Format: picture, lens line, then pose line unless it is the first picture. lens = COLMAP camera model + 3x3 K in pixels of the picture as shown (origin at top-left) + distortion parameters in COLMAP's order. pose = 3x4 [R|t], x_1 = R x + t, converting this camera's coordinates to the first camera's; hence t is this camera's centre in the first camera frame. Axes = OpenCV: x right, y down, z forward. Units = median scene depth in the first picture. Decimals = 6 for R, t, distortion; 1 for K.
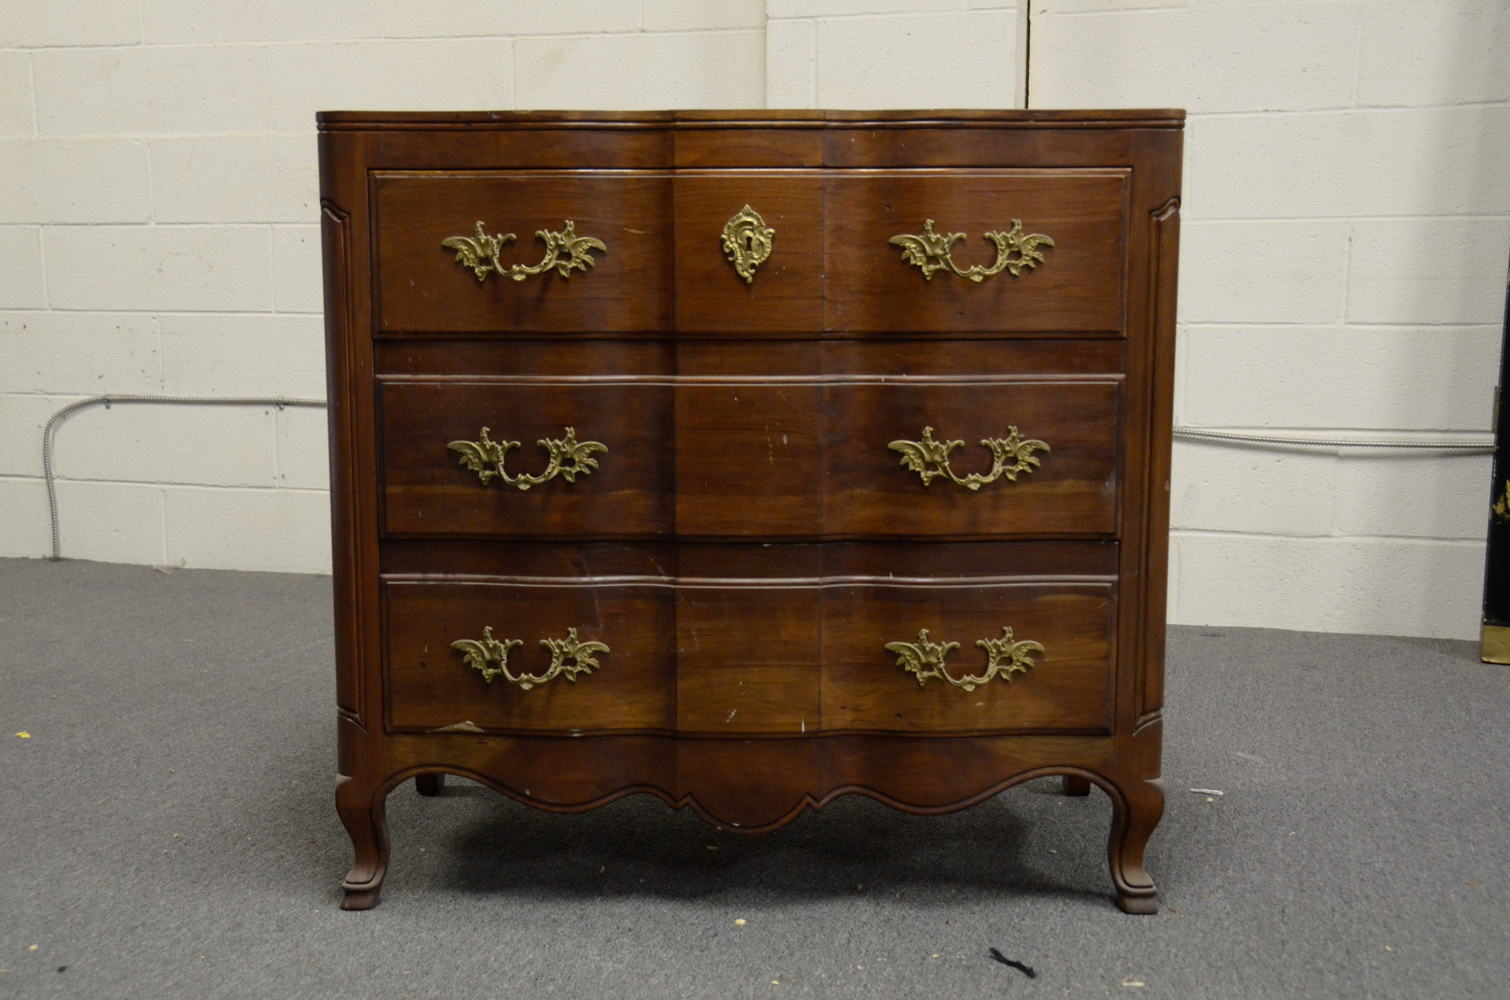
lens RADIAL K [[1763.7, 0, 740.9], [0, 1763.7, 539.4], [0, 0, 1]] dist [0.043643, 0.000000]
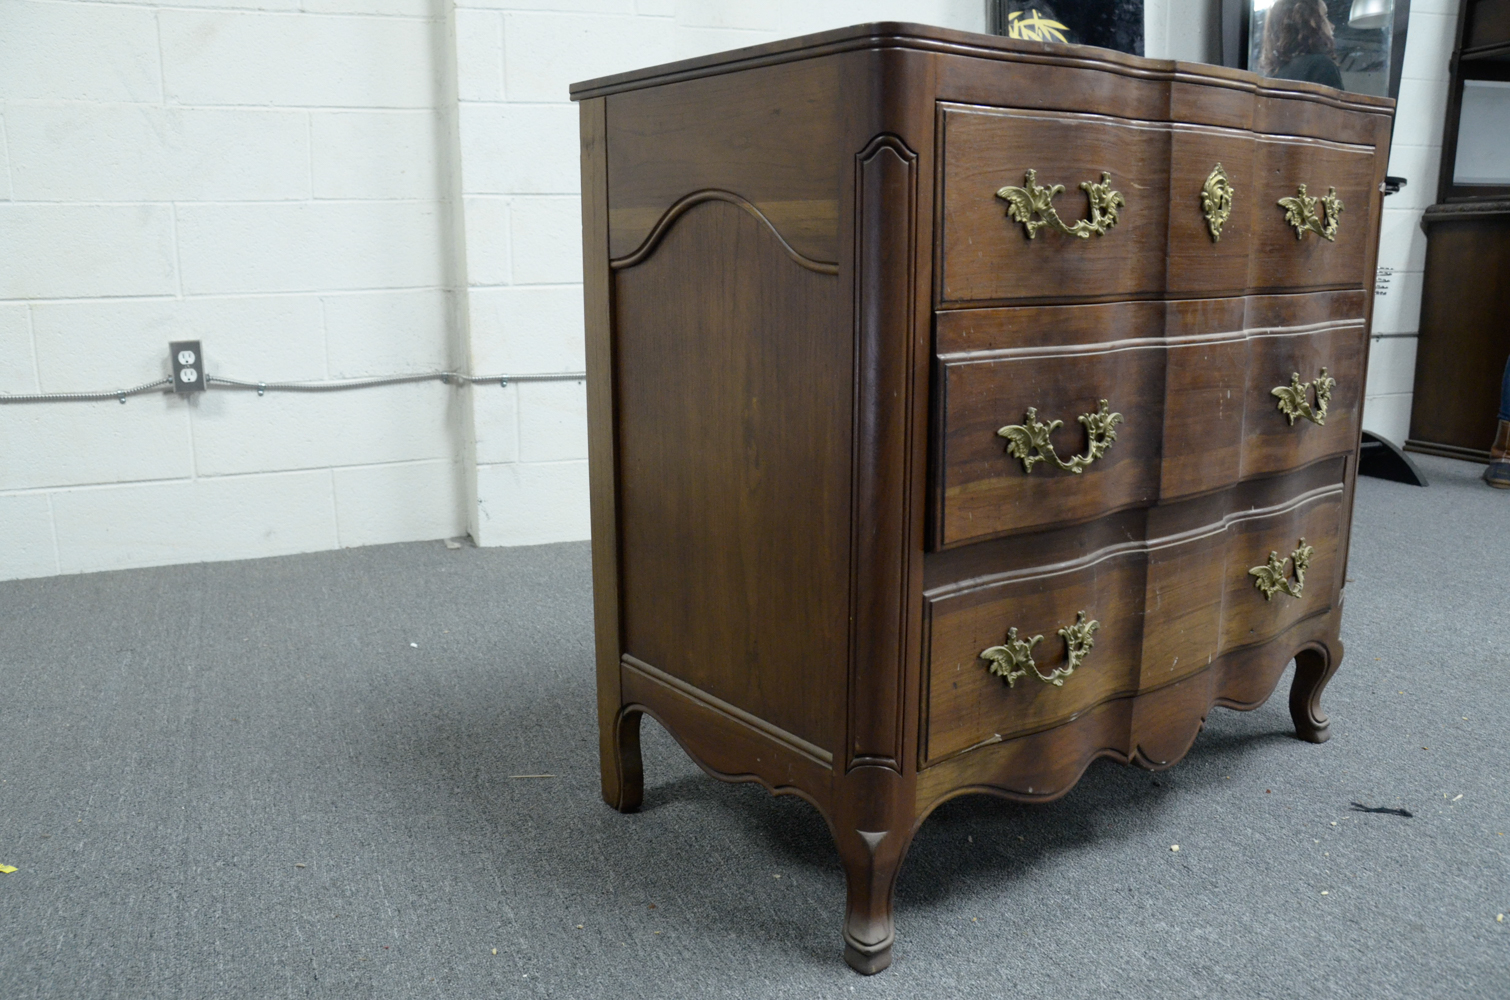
lens RADIAL K [[1193.9, 0, 720.5], [0, 1193.9, 527.1], [0, 0, 1]] dist [-0.107989, 0.059482]
pose [[0.794184, -0.150997, 0.588619, -0.623792], [0.102064, 0.988021, 0.115747, -0.088637], [-0.599045, -0.031847, 0.800081, 0.621328]]
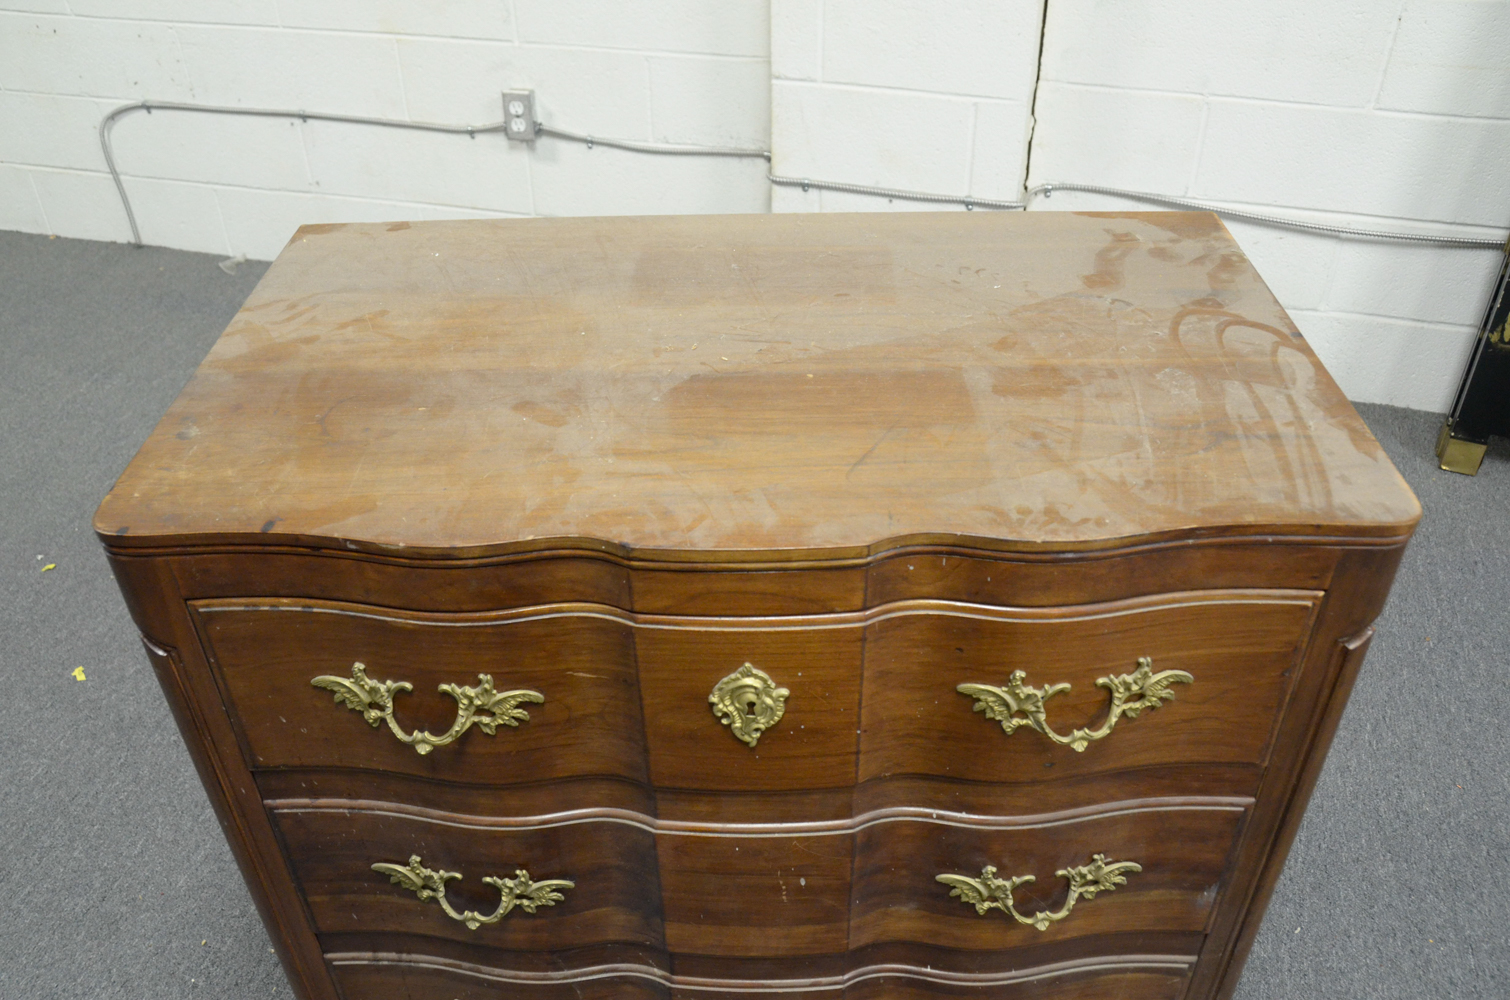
lens RADIAL K [[1238.2, 0, 744.6], [0, 1238.2, 514.3], [0, 0, 1]] dist [-0.138913, 0.117491]
pose [[0.999800, -0.014895, -0.013320, 0.009217], [0.019415, 0.881877, 0.471079, -0.445977], [0.004730, -0.471244, 0.881990, 0.604665]]
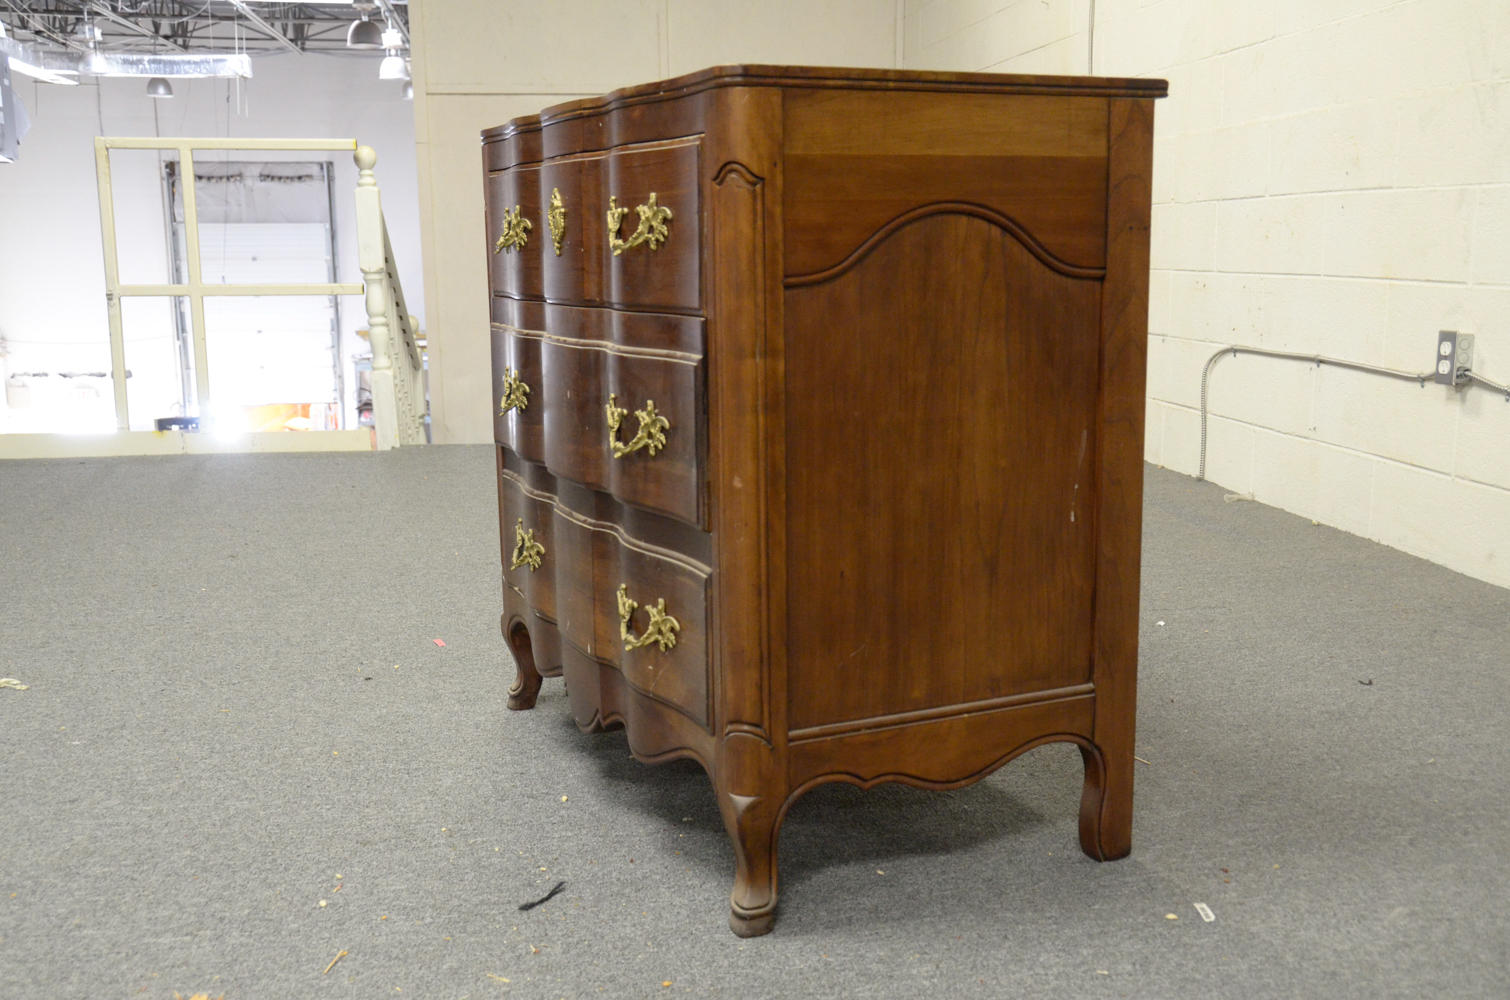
lens RADIAL K [[1518.9, 0, 770.4], [0, 1518.9, 506.6], [0, 0, 1]] dist [0.018134, 0.000000]
pose [[0.430471, 0.145892, -0.890736, 0.967385], [-0.119304, 0.987389, 0.104066, -0.103052], [0.894685, 0.061471, 0.442447, 0.676734]]
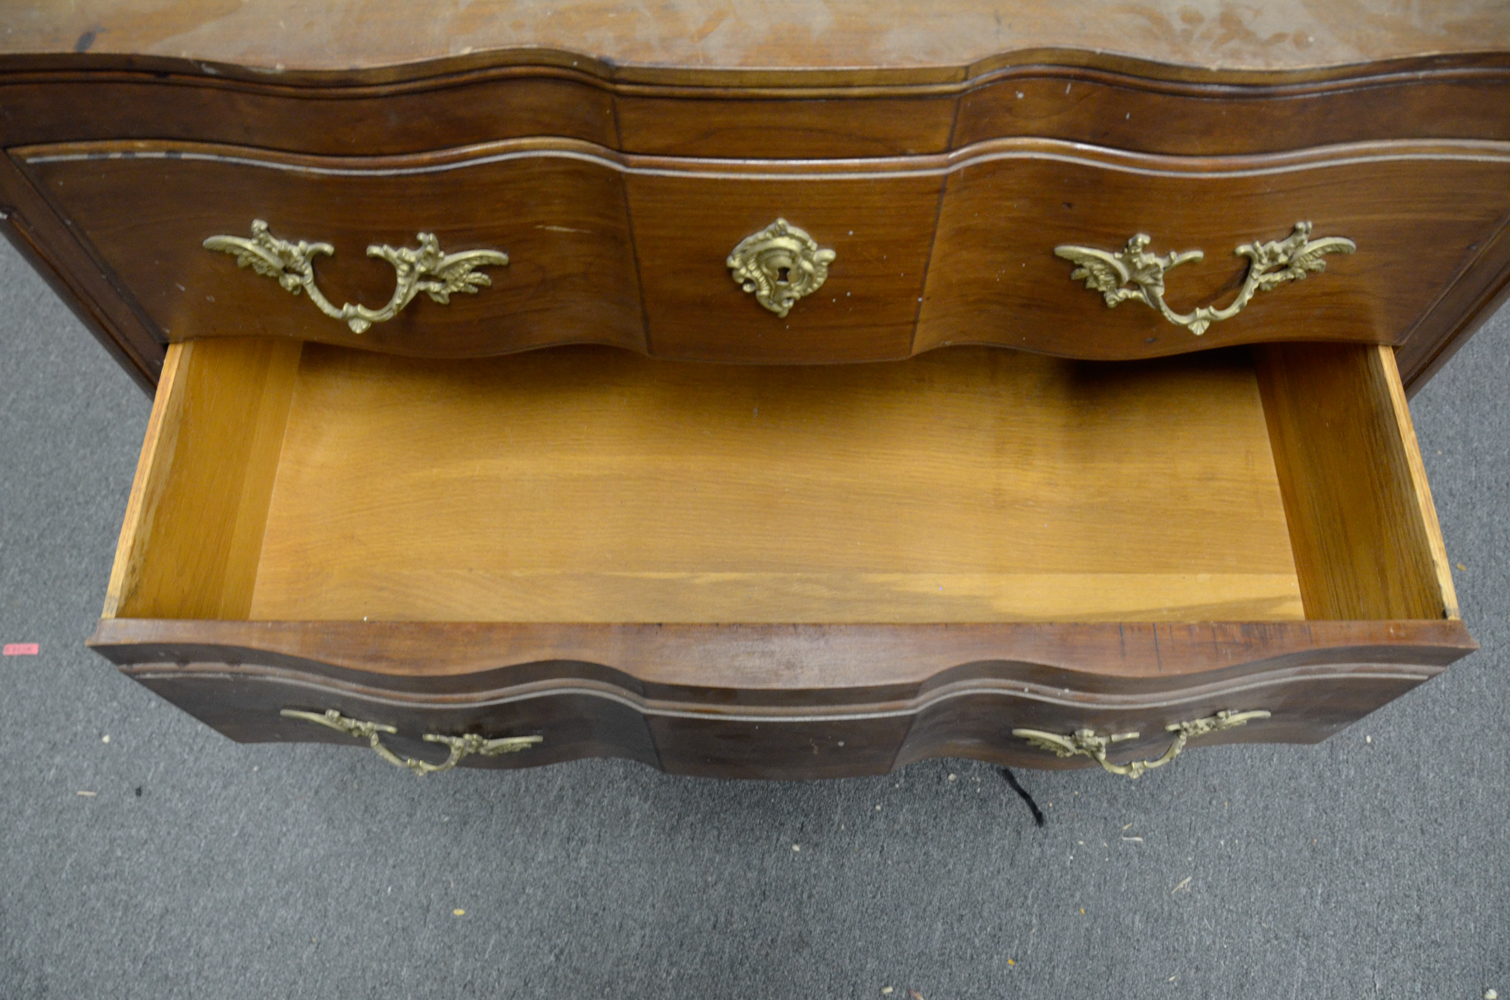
lens RADIAL K [[1155.3, 0, 745.7], [0, 1155.3, 518.8], [0, 0, 1]] dist [-0.158928, 0.095148]
pose [[0.999954, -0.006638, -0.006865, -0.004424], [0.009396, 0.555682, 0.831342, -0.395216], [-0.001704, -0.831369, 0.555719, 0.740757]]
